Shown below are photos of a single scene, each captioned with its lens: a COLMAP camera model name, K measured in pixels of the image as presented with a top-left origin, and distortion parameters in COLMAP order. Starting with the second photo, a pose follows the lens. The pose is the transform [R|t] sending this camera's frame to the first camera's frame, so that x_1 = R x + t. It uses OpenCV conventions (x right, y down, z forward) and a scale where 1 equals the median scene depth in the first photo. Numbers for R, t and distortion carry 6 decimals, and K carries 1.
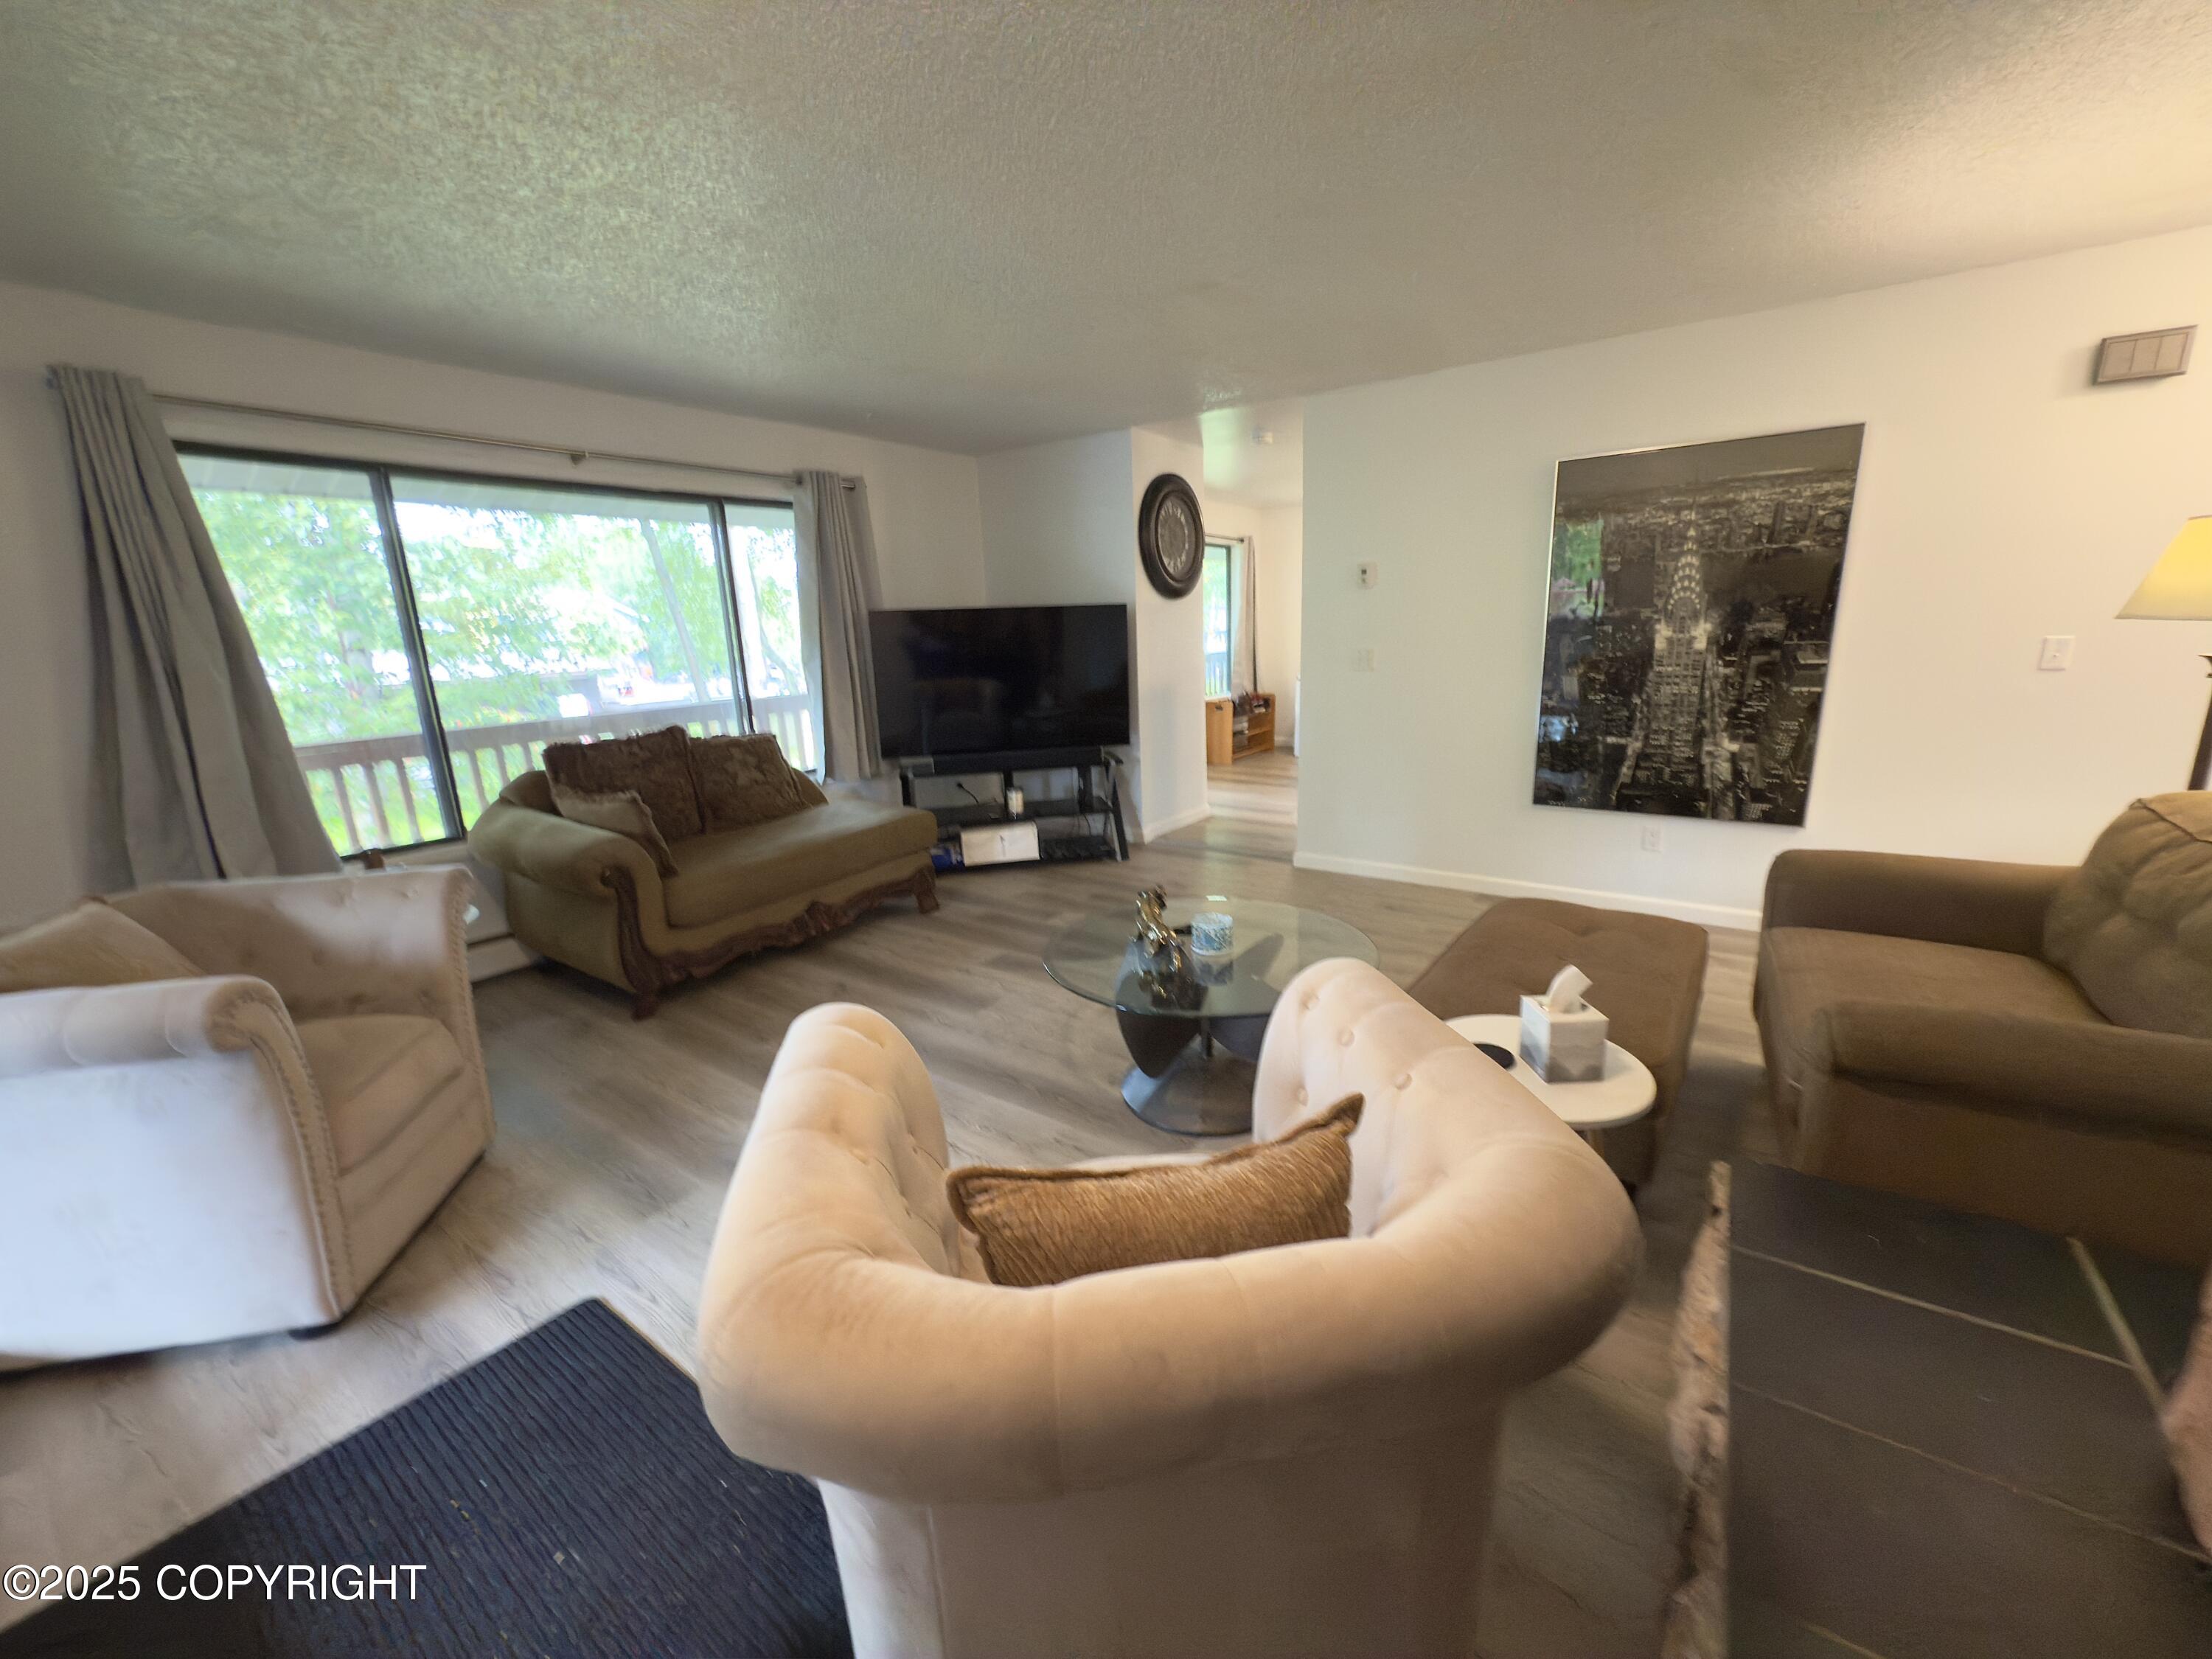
lens RADIAL K [[877.2, 0, 1106.0], [0, 877.2, 829.5], [0, 0, 1]] dist [-0.003530, -0.000214]
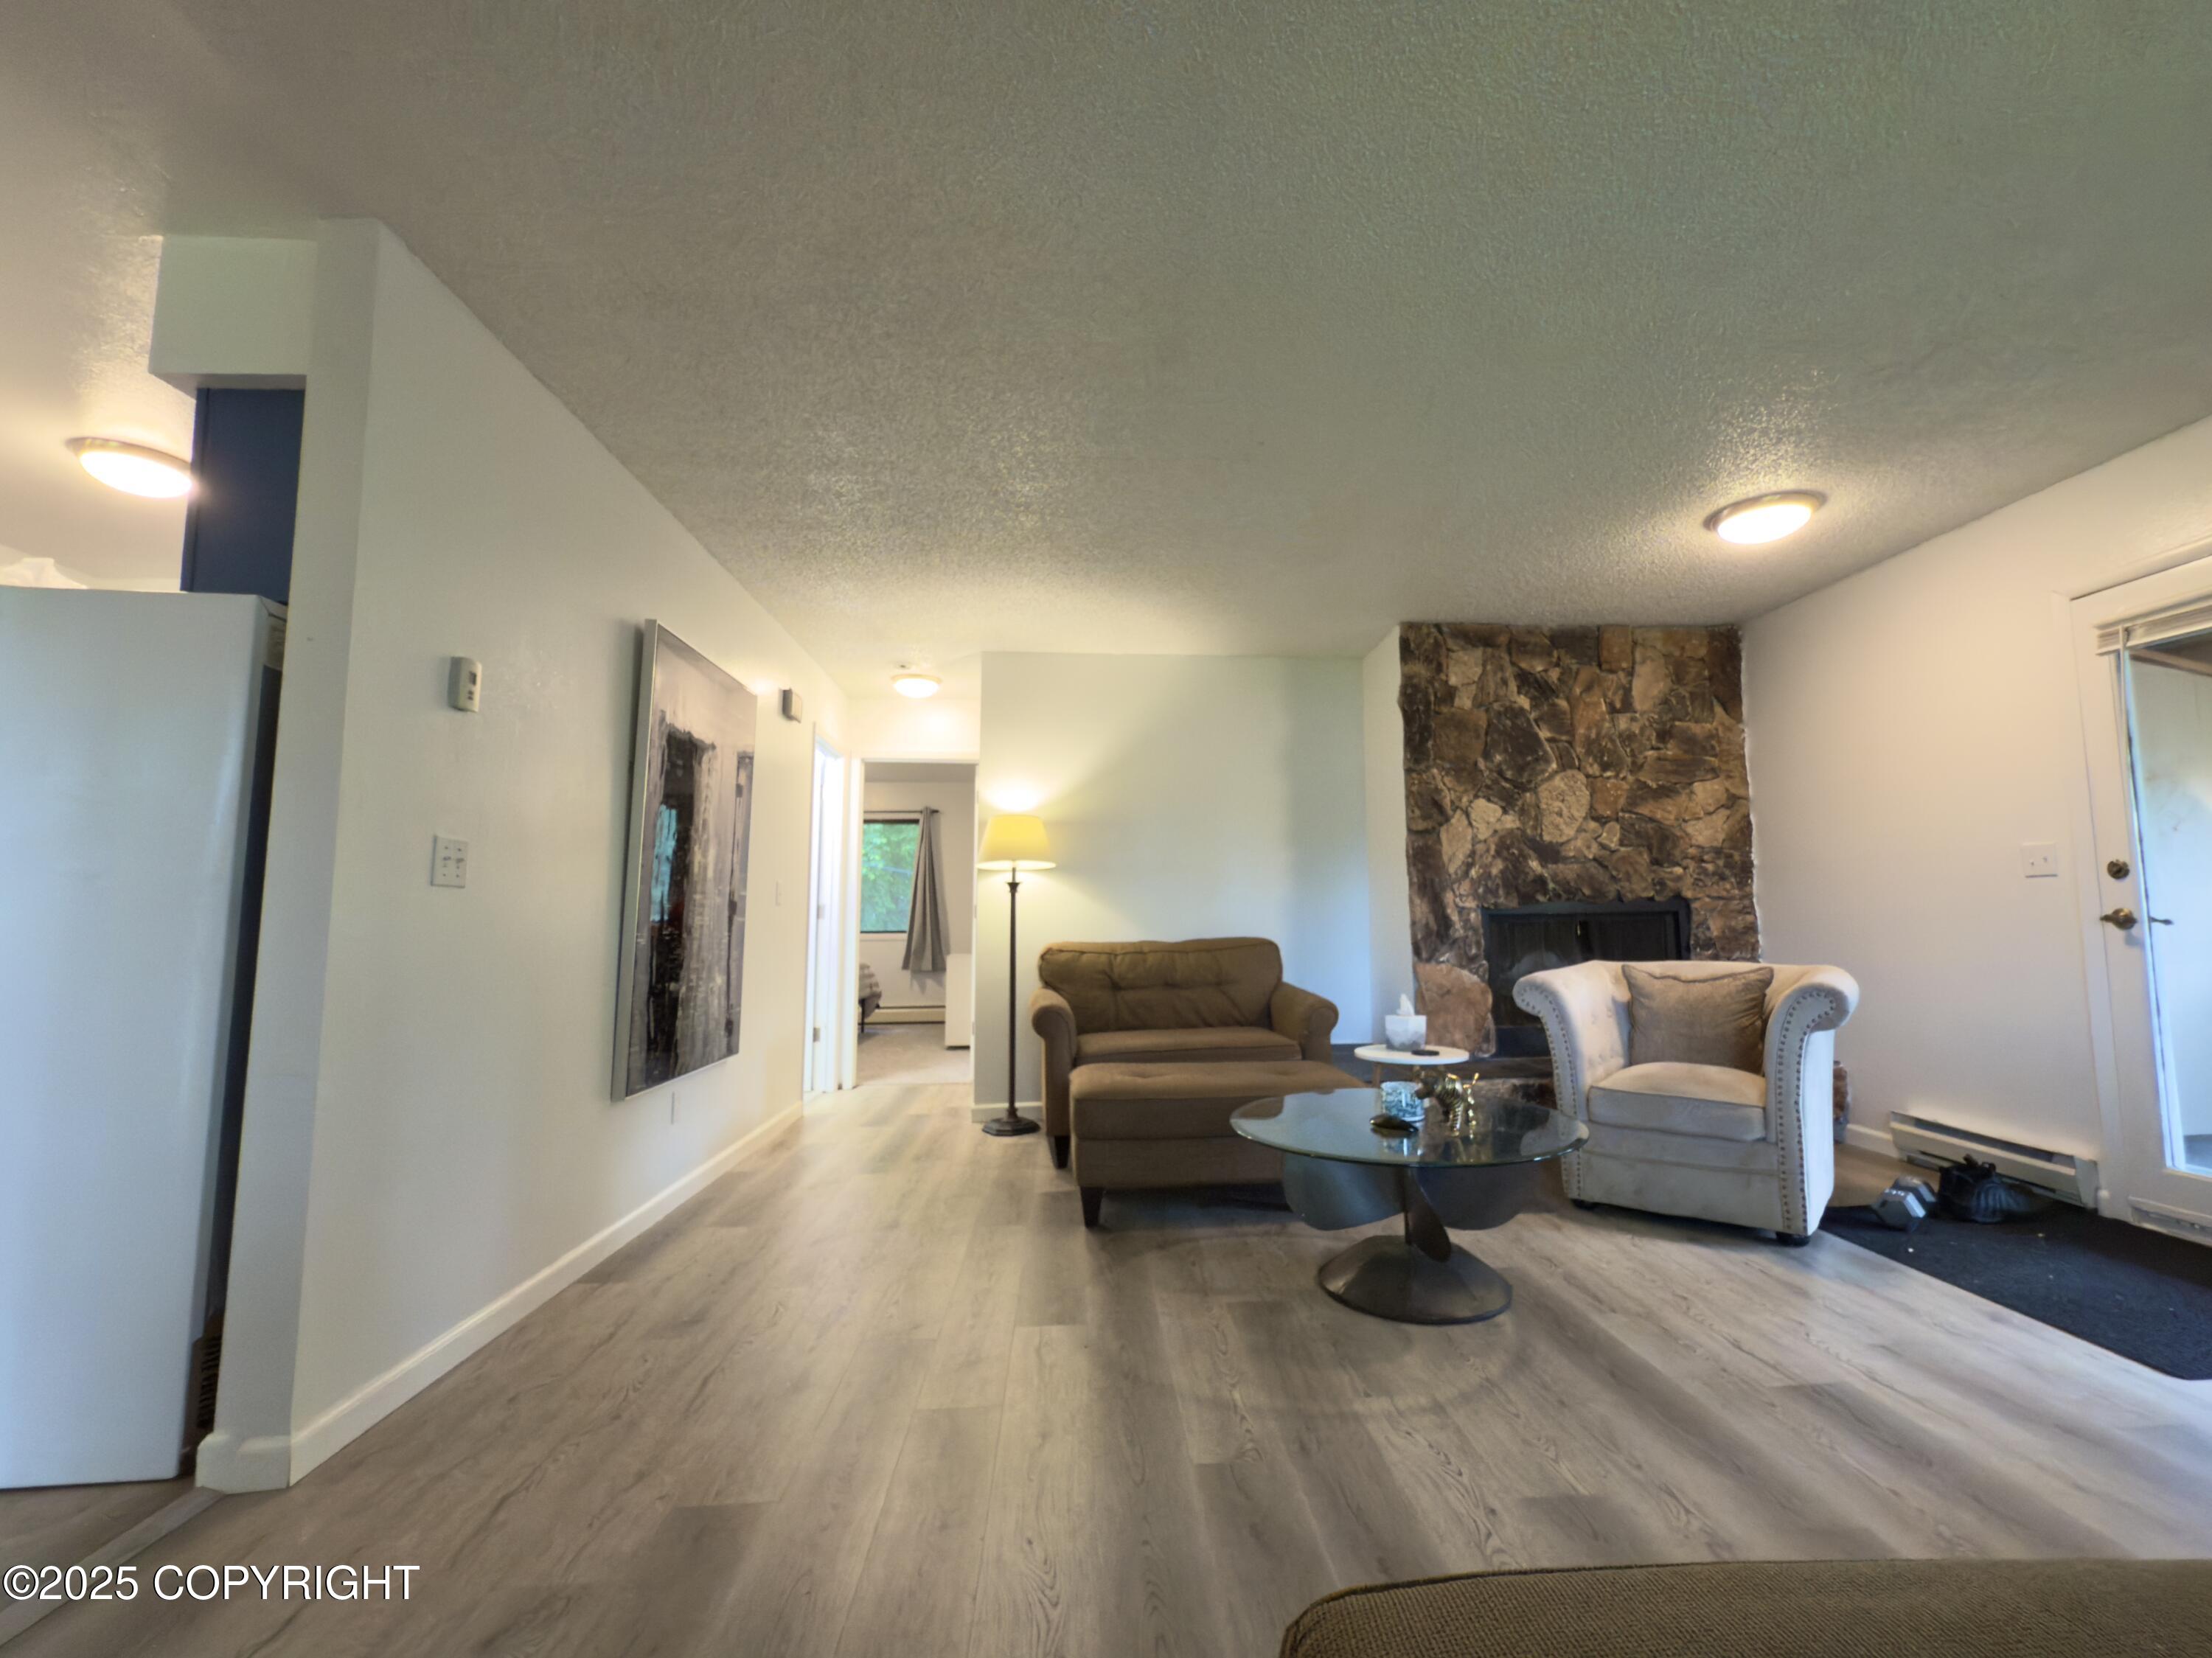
lens RADIAL K [[953.2, 0, 1155.7], [0, 953.2, 831.8], [0, 0, 1]] dist [-0.000871, 0.000157]
pose [[-0.649921, 0.110069, 0.751989, -0.323386], [0.203077, 0.978631, 0.032271, -0.161263], [-0.732368, 0.173686, -0.658385, 1.119077]]
